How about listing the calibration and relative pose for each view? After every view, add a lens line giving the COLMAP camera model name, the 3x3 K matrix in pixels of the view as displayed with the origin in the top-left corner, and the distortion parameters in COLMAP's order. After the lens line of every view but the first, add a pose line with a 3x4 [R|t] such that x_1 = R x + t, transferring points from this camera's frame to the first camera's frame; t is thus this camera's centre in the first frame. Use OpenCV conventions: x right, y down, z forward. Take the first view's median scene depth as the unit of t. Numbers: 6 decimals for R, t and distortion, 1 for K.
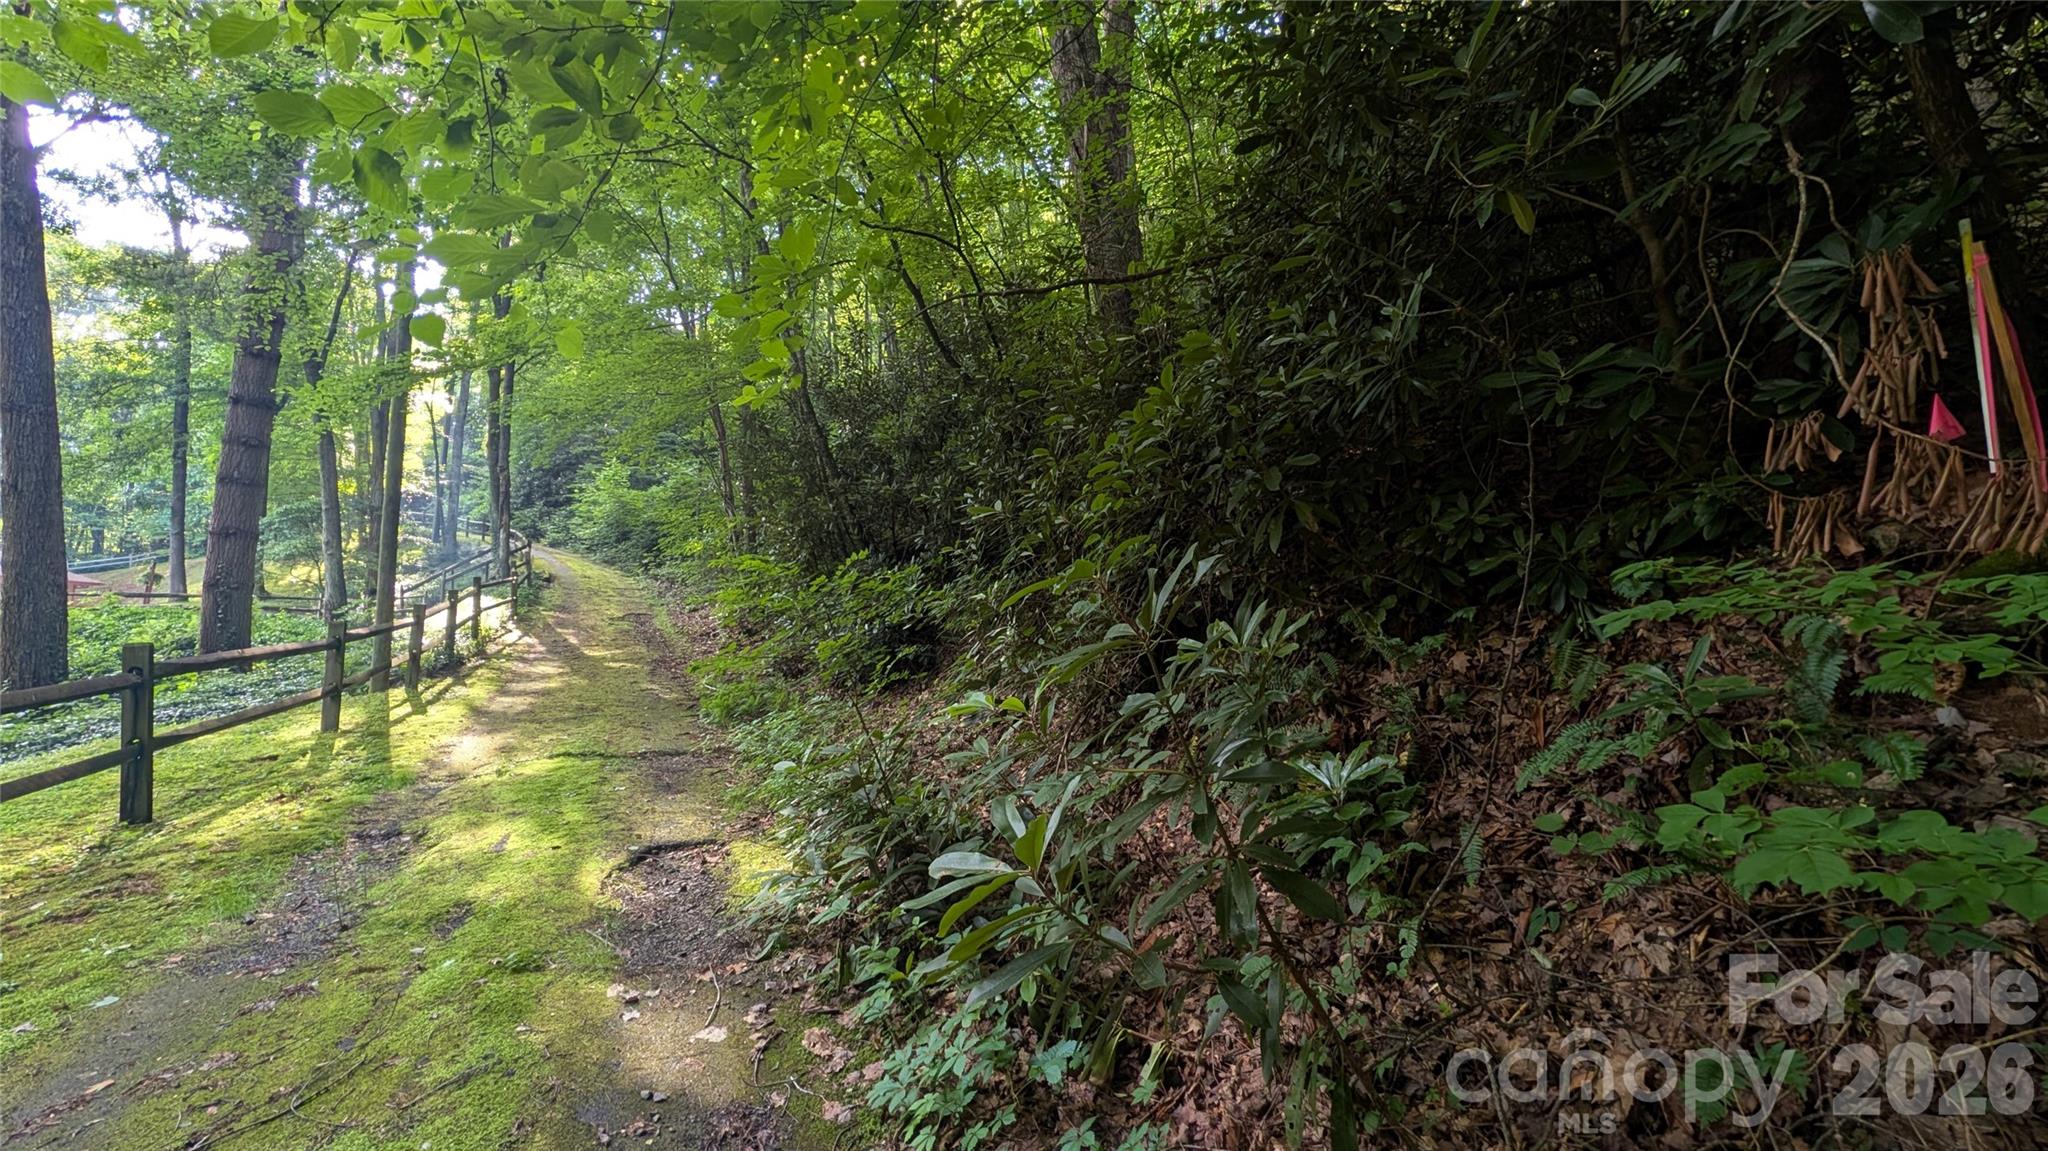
lens RADIAL K [[745.9, 0, 1023.3], [0, 745.9, 584.1], [0, 0, 1]] dist [-0.001194, 0.000615]
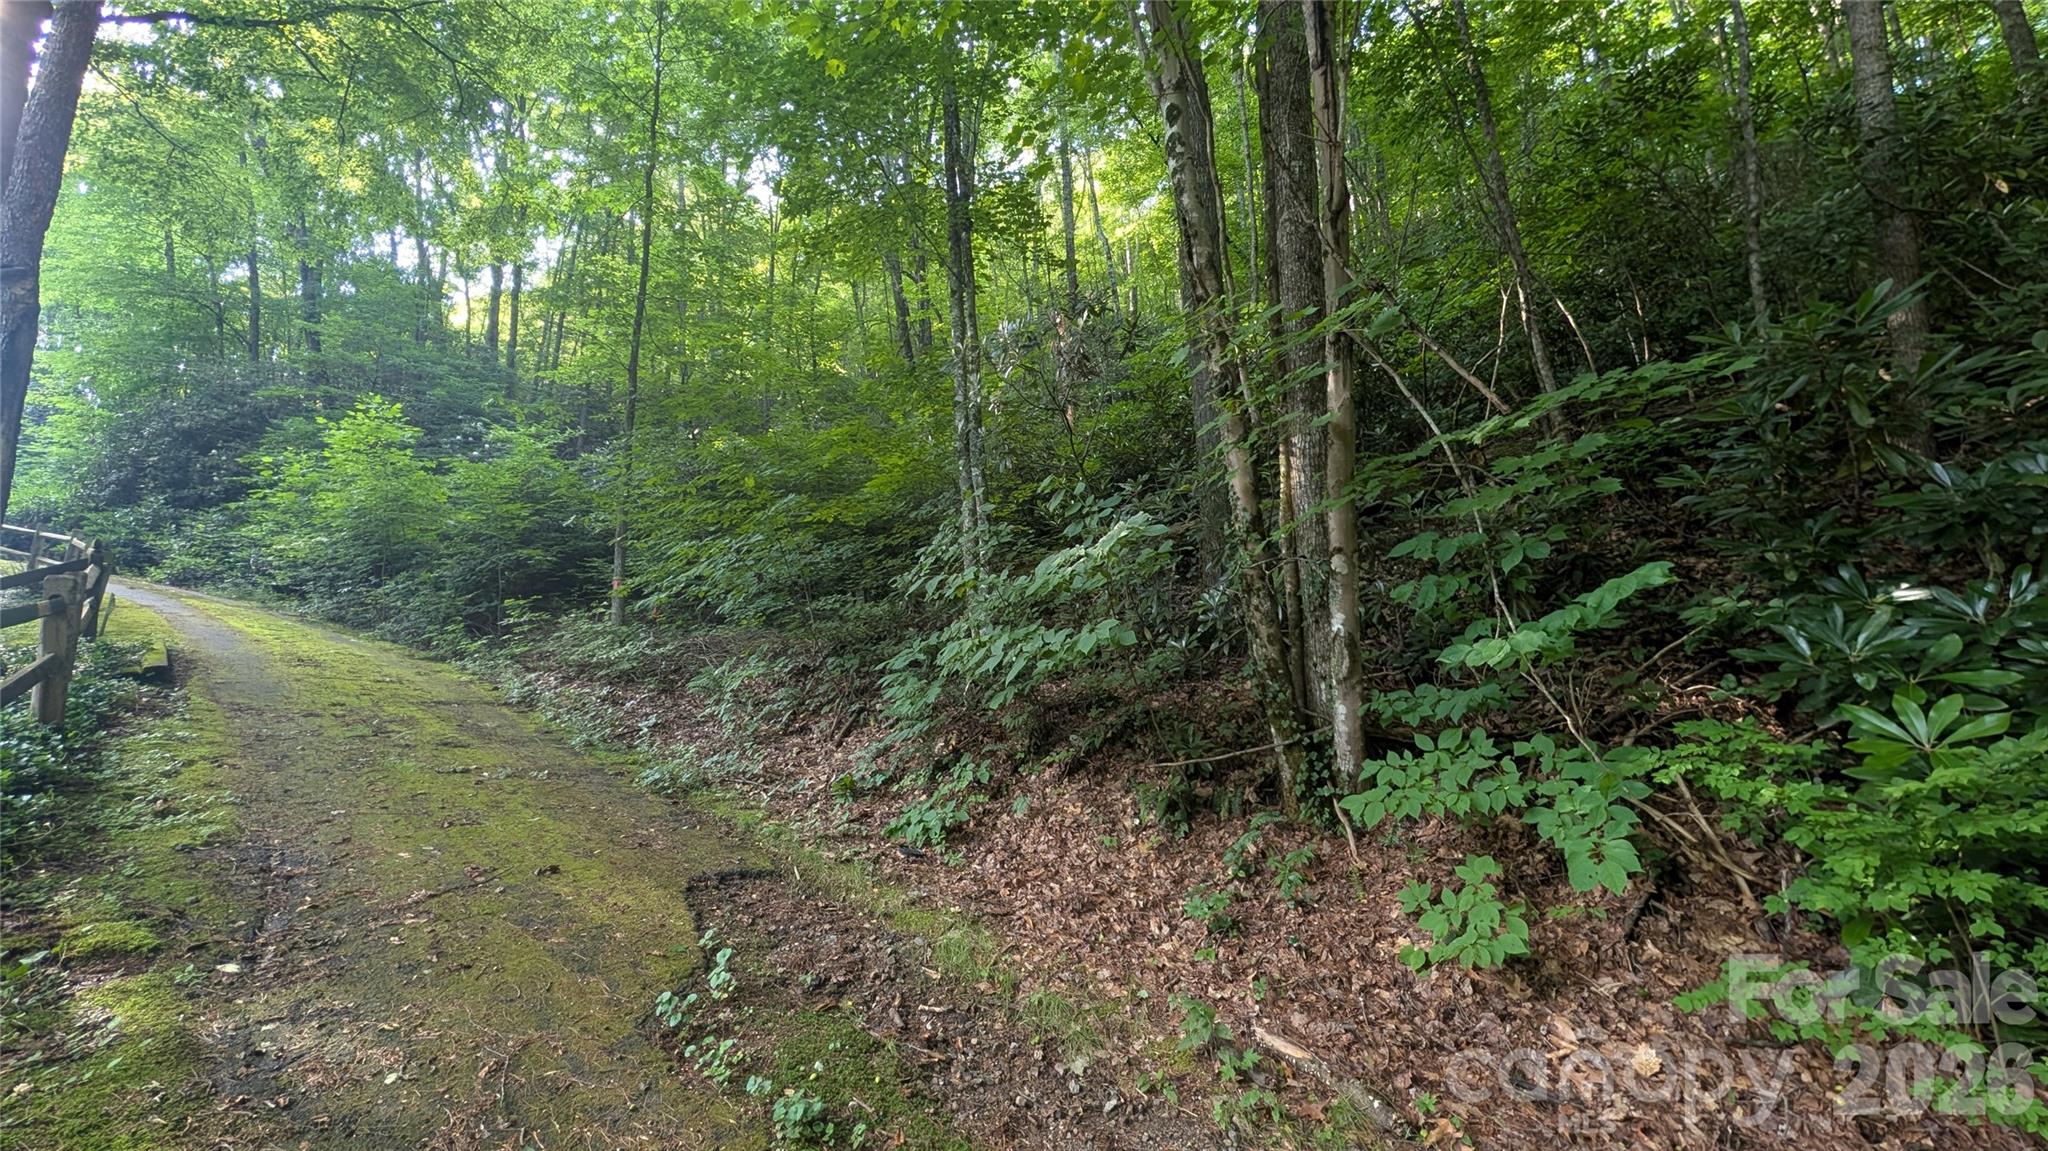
lens RADIAL K [[745.9, 0, 1023.2], [0, 745.9, 571.4], [0, 0, 1]] dist [-0.001194, 0.000615]
pose [[0.957434, 0.044012, 0.285278, -3.528863], [-0.010588, 0.992997, -0.117662, -0.129446], [-0.288458, 0.109633, 0.951195, 5.495467]]
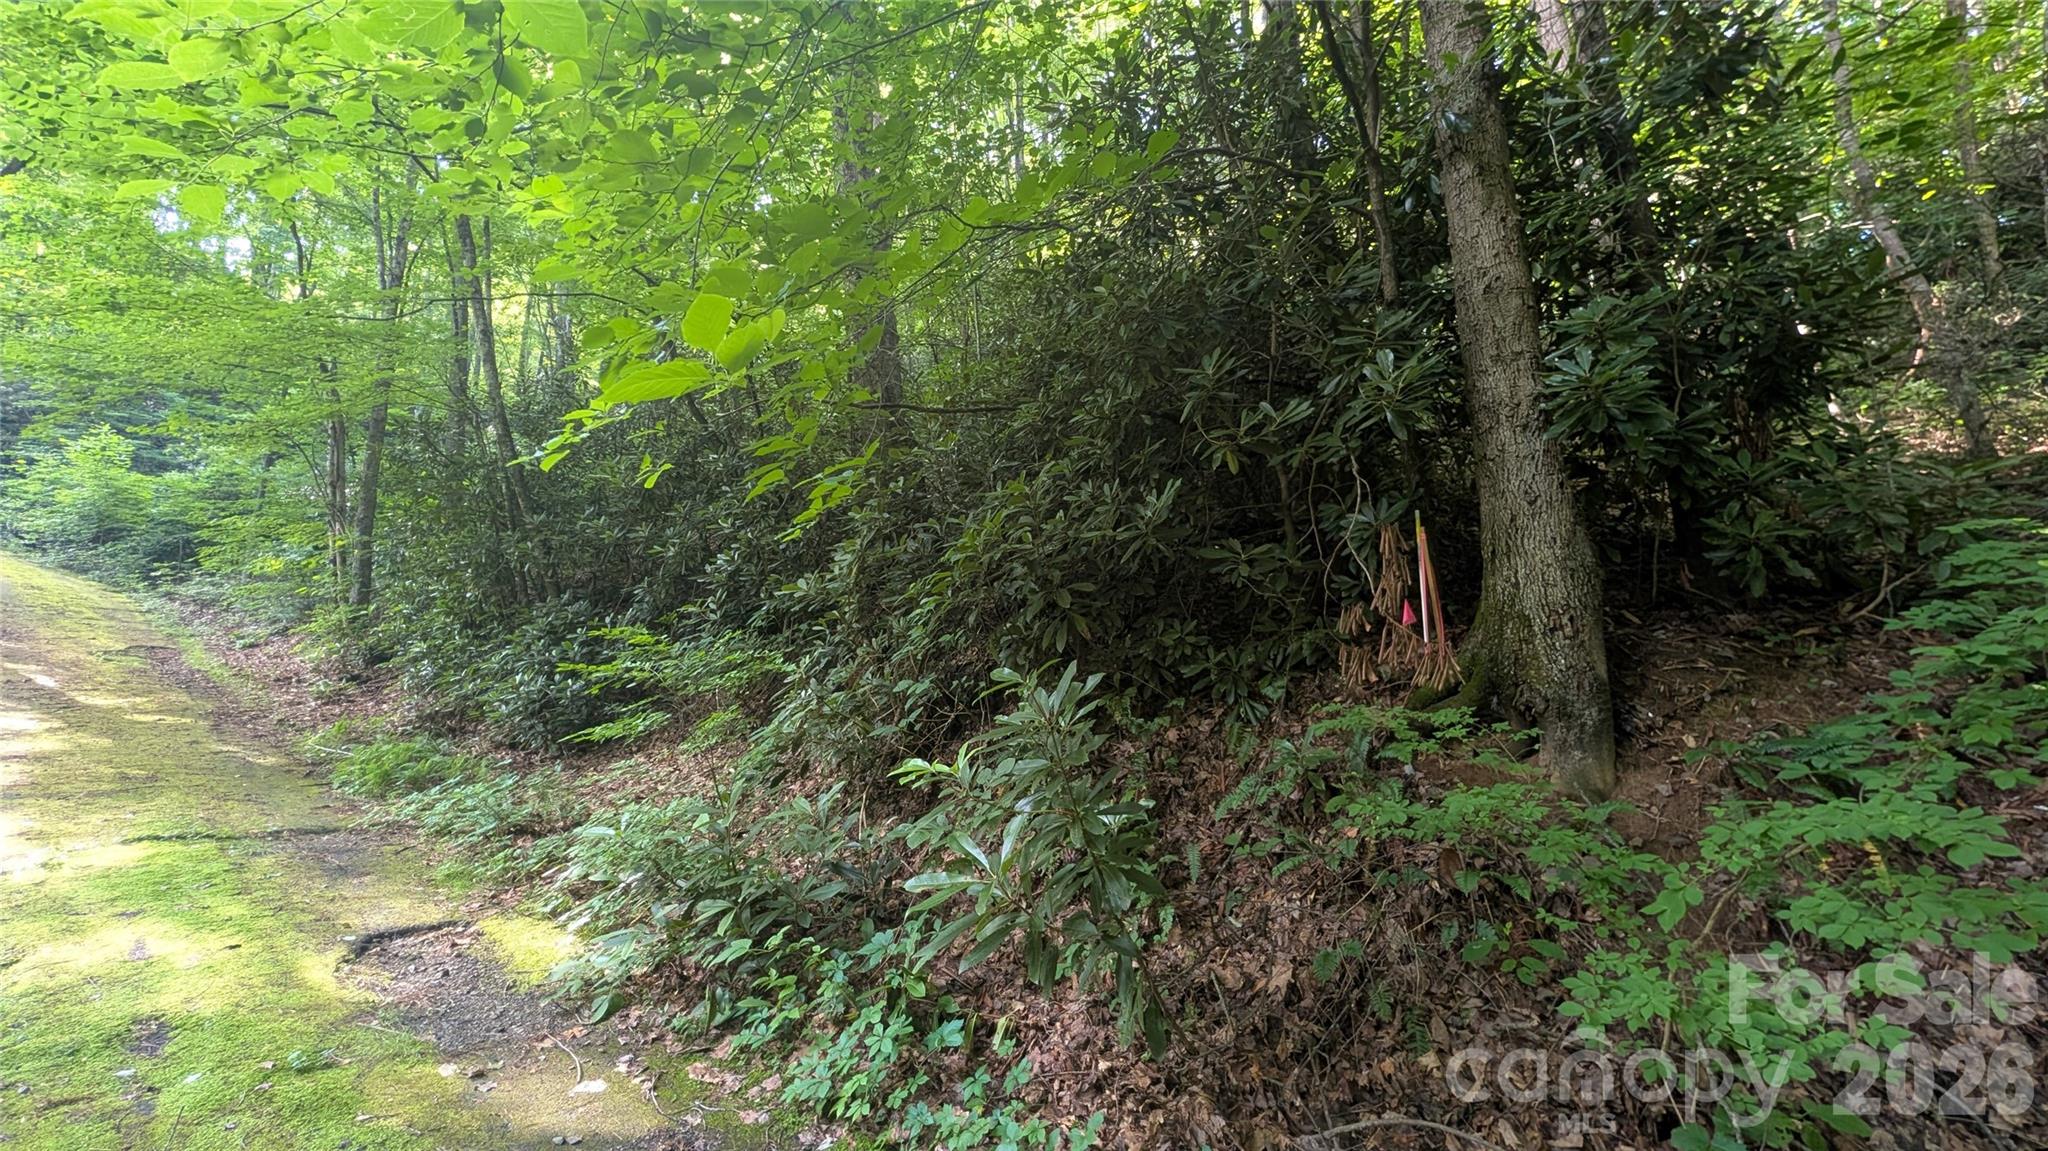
lens RADIAL K [[745.9, 0, 1025.6], [0, 745.9, 587.0], [0, 0, 1]] dist [-0.001194, 0.000615]
pose [[0.904860, 0.091743, 0.415706, -0.346578], [-0.060321, 0.994281, -0.088128, -0.043170], [-0.421413, 0.054668, 0.905219, -0.244569]]
